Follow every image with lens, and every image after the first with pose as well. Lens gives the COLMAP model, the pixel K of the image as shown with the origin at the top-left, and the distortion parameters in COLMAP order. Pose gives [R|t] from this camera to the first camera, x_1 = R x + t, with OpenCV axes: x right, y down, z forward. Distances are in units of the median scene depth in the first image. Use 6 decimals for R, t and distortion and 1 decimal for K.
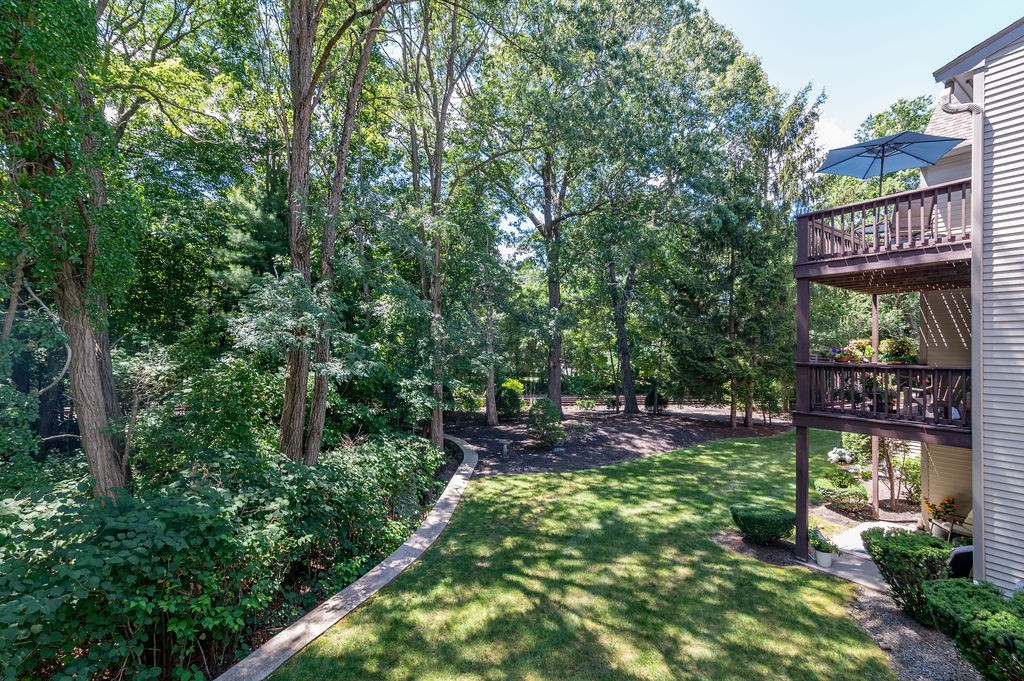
lens RADIAL K [[481.3, 0, 491.8], [0, 481.3, 342.9], [0, 0, 1]] dist [0.002113, 0.000186]
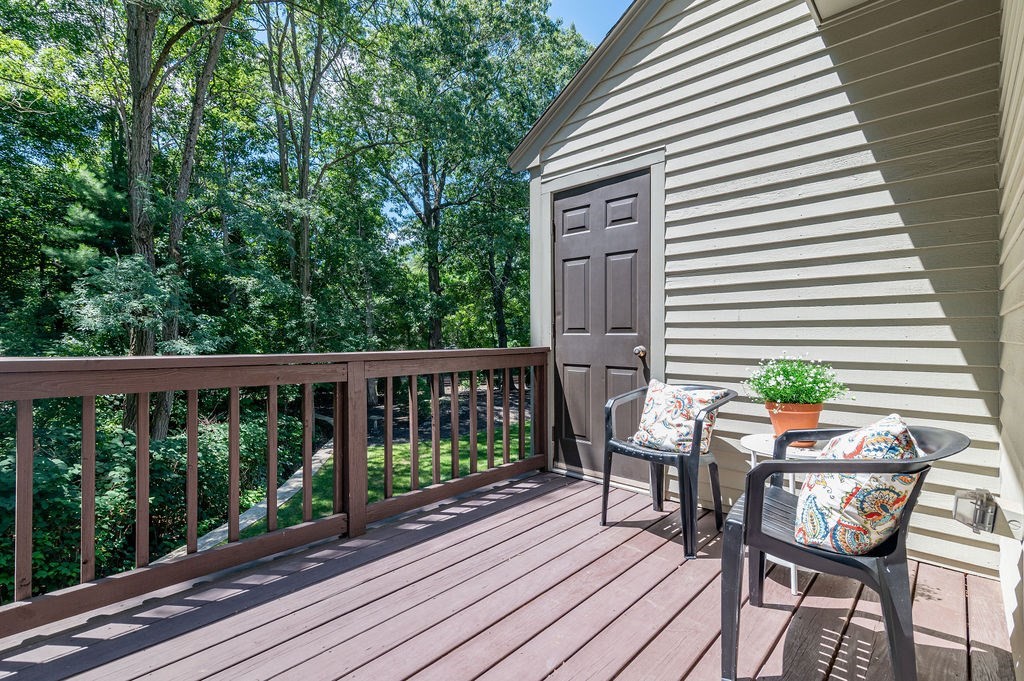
lens RADIAL K [[490.3, 0, 513.1], [0, 490.3, 334.2], [0, 0, 1]] dist [0.000367, 0.001303]
pose [[0.973456, -0.009642, 0.228669, 0.059432], [0.006489, 0.999873, 0.014536, 0.005595], [-0.228780, -0.012666, 0.973396, -0.094577]]
